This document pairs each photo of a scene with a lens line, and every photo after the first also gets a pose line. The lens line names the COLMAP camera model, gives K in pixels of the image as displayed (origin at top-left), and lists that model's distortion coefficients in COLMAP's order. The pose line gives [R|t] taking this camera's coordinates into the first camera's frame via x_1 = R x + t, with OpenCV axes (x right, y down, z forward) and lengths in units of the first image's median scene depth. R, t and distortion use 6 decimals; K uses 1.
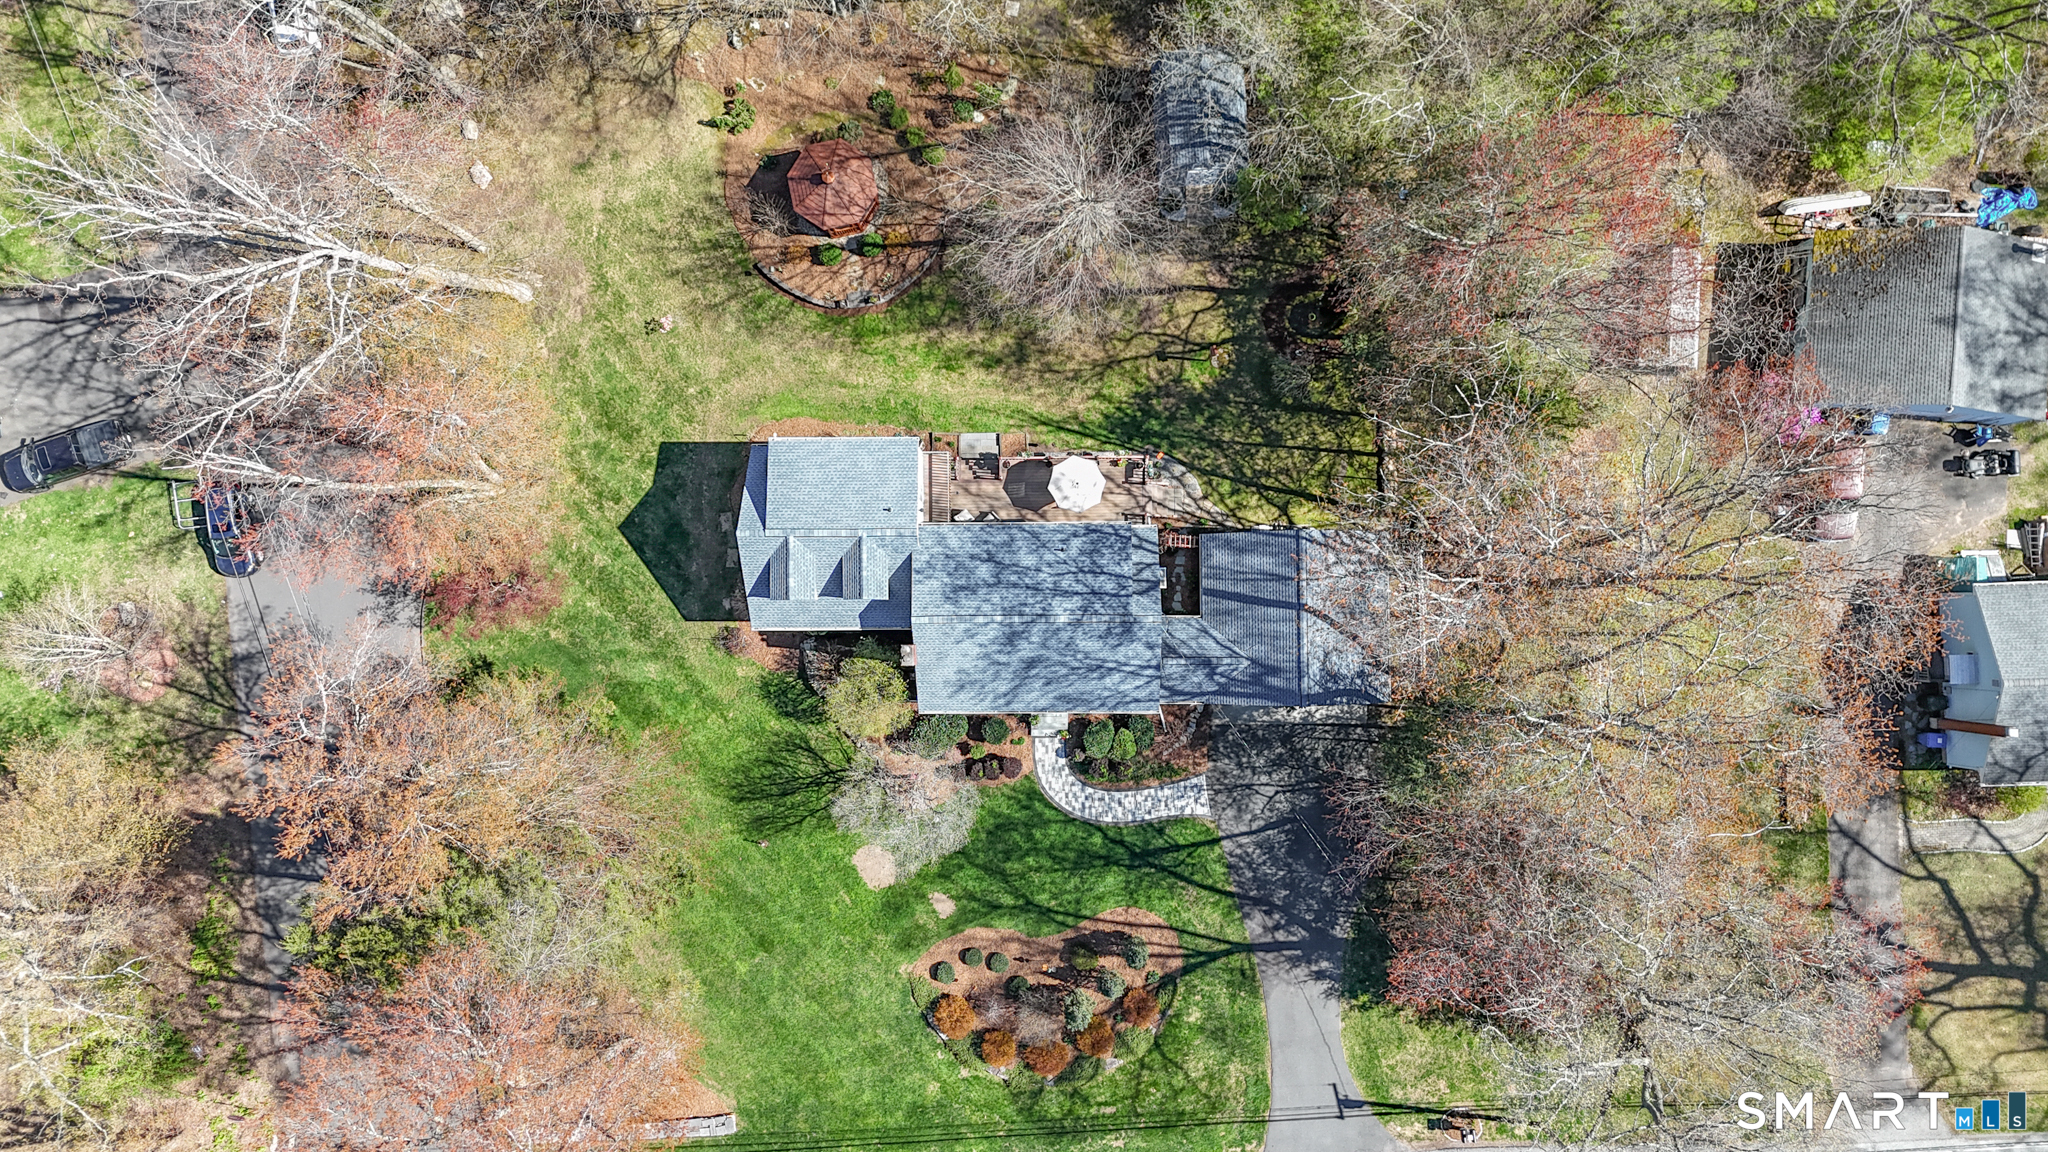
lens RADIAL K [[1525.3, 0, 1033.7], [0, 1525.3, 585.2], [0, 0, 1]] dist [0.046017, -0.010604]
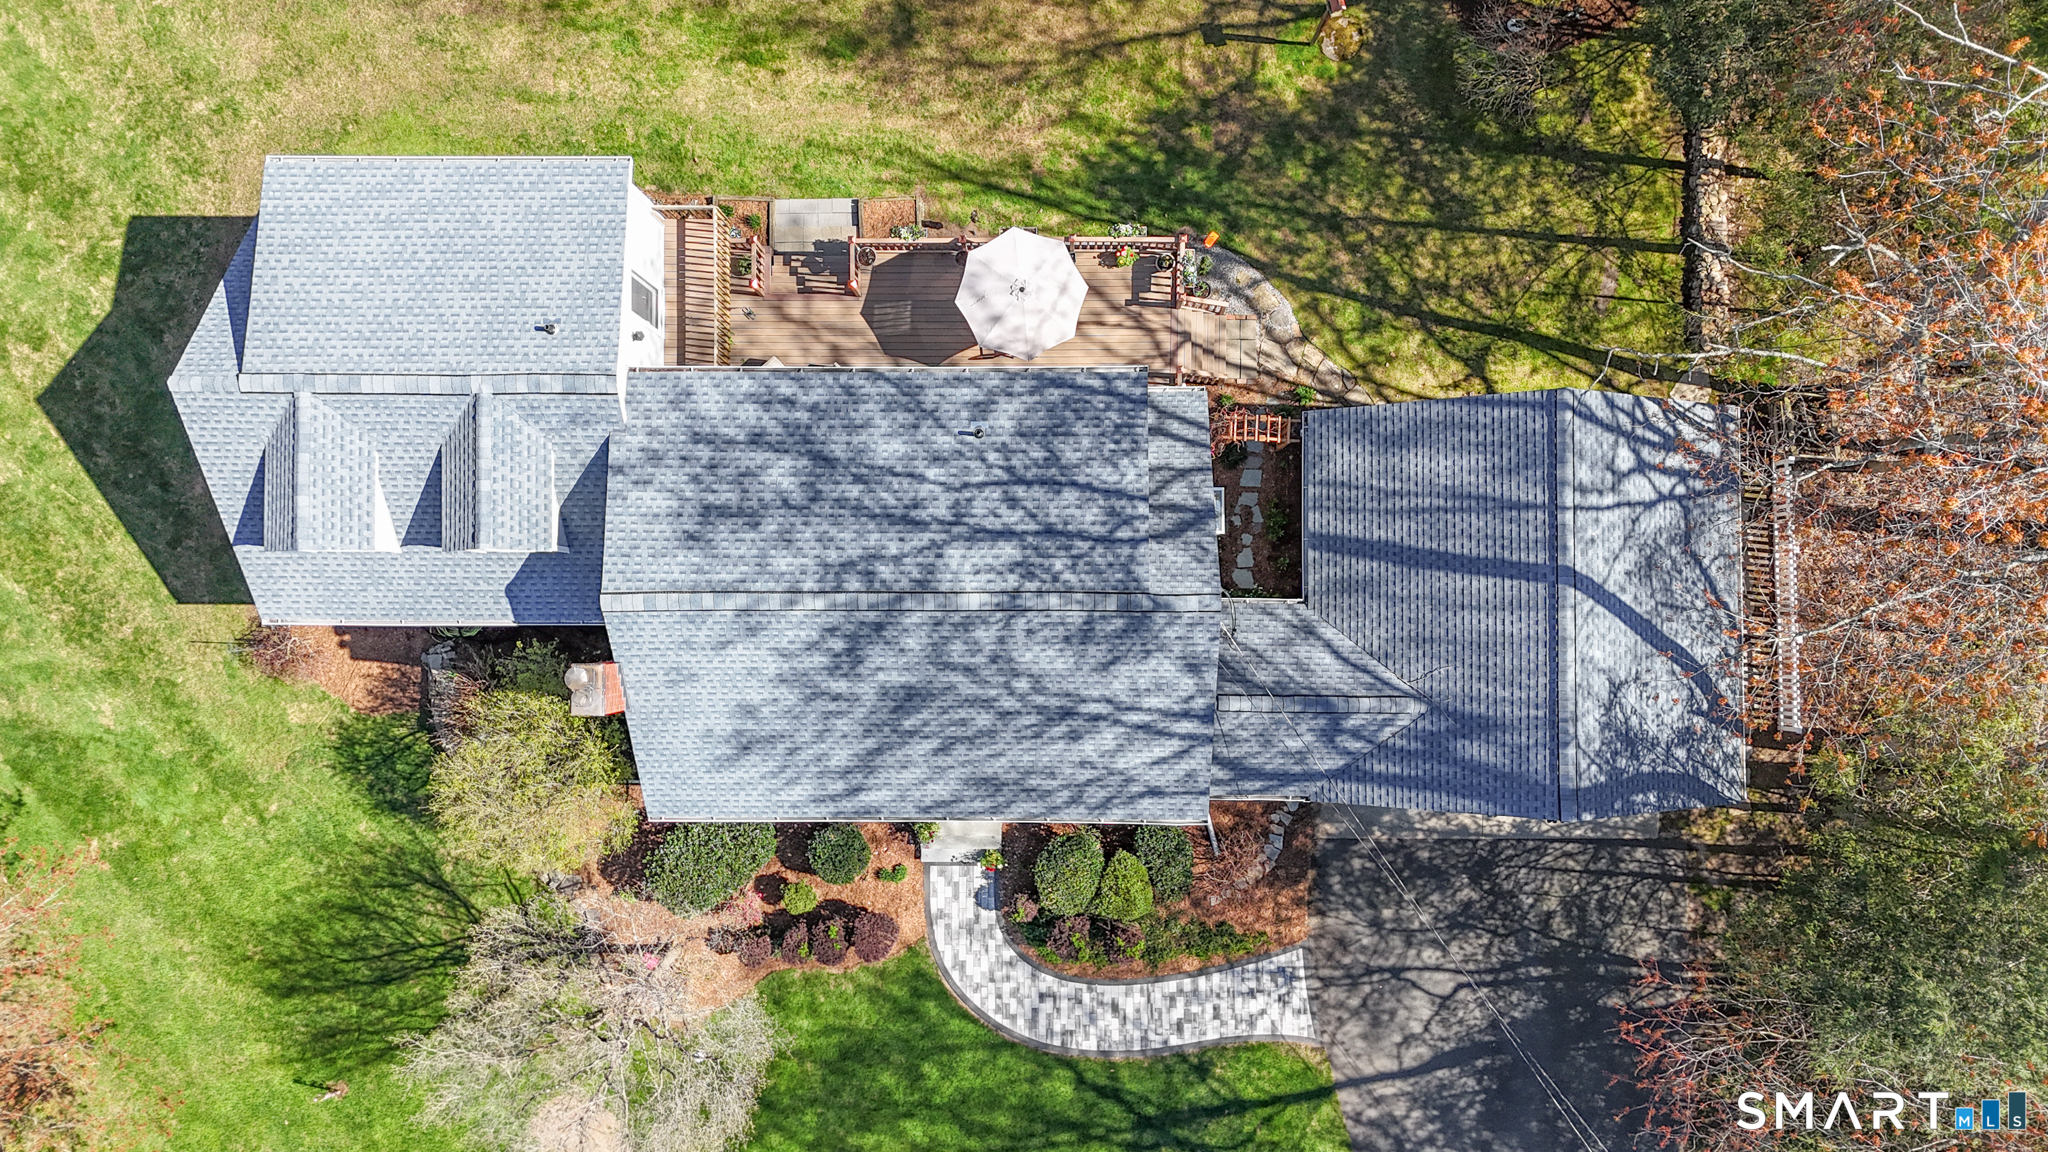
lens RADIAL K [[1525.3, 0, 1015.5], [0, 1525.3, 566.1], [0, 0, 1]] dist [0.046017, -0.010604]
pose [[0.999970, 0.007148, -0.002854, 0.027293], [-0.007189, 0.999865, -0.014760, 0.017813], [0.002748, 0.014780, 0.999887, 0.541147]]
